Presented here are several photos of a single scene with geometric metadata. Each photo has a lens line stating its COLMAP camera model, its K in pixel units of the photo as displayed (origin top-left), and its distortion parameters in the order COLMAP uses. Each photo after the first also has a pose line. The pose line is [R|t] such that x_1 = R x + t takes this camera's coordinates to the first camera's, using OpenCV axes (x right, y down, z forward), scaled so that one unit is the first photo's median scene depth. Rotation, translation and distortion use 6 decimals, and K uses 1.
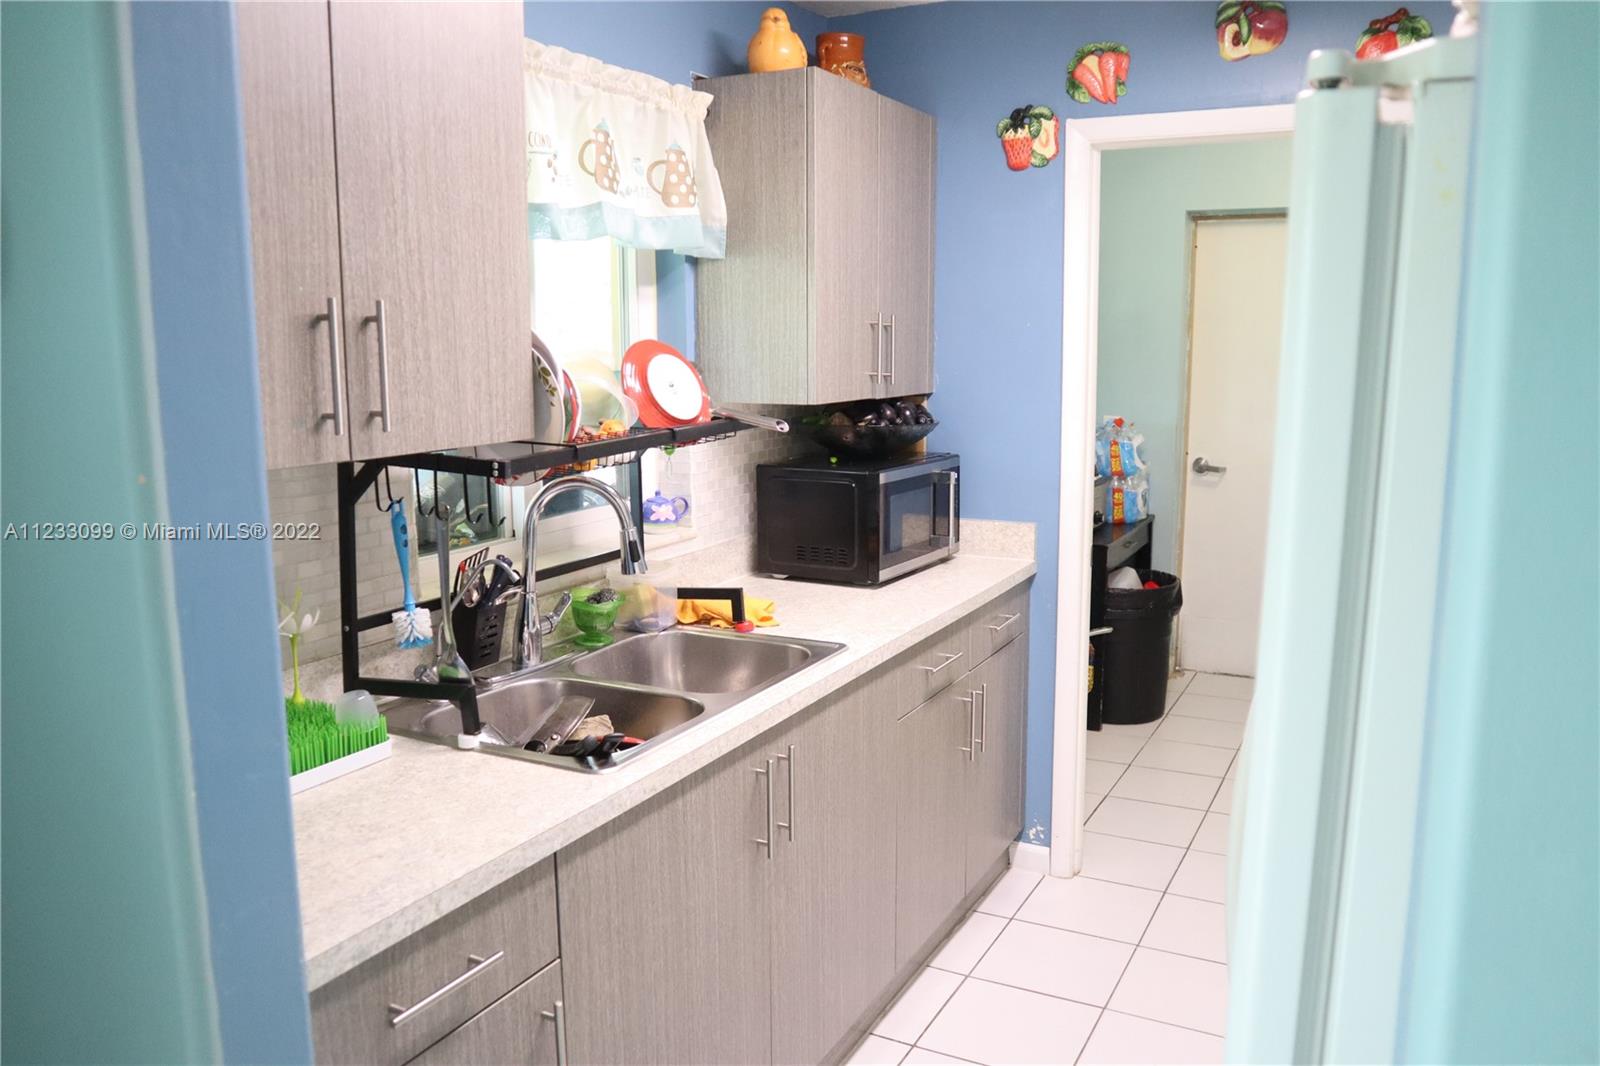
lens RADIAL K [[1212.8, 0, 801.4], [0, 1212.8, 535.0], [0, 0, 1]] dist [-0.105101, -0.001059]
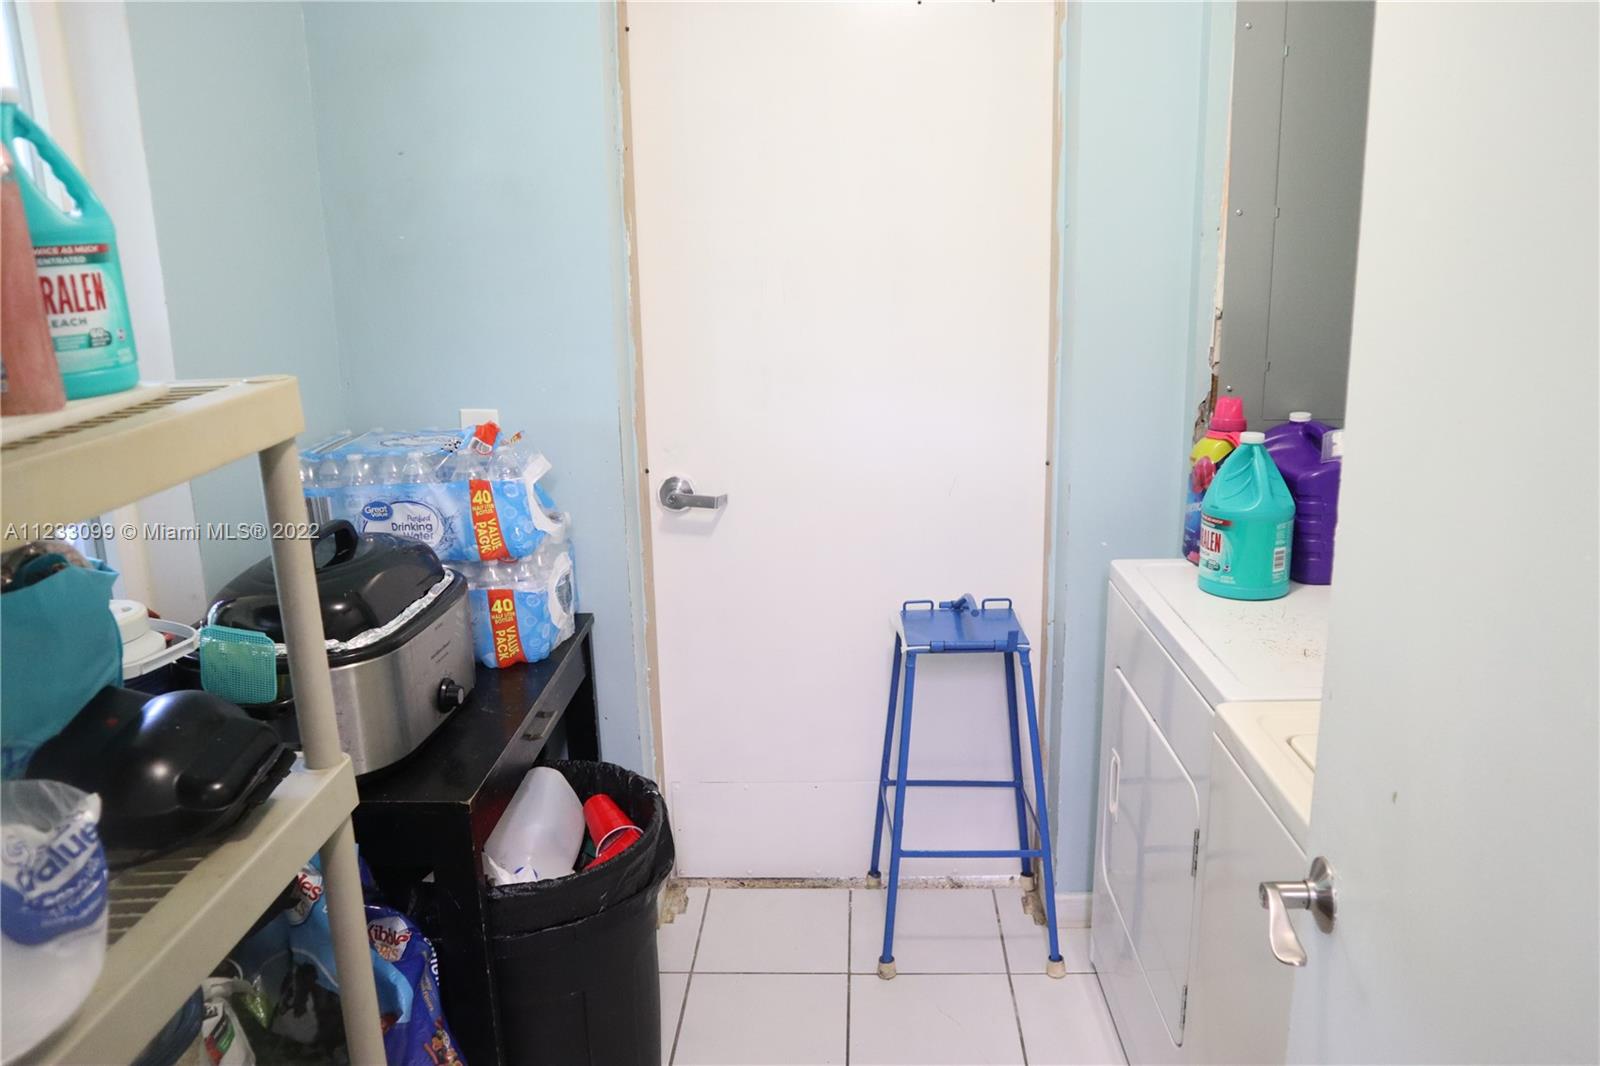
lens RADIAL K [[1212.8, 0, 800.7], [0, 1212.8, 533.9], [0, 0, 1]] dist [-0.105101, -0.001059]
pose [[0.900279, -0.123899, 0.417309, 0.181118], [0.089872, 0.990889, 0.100311, -0.090974], [-0.425935, -0.052804, 0.903212, 0.563100]]
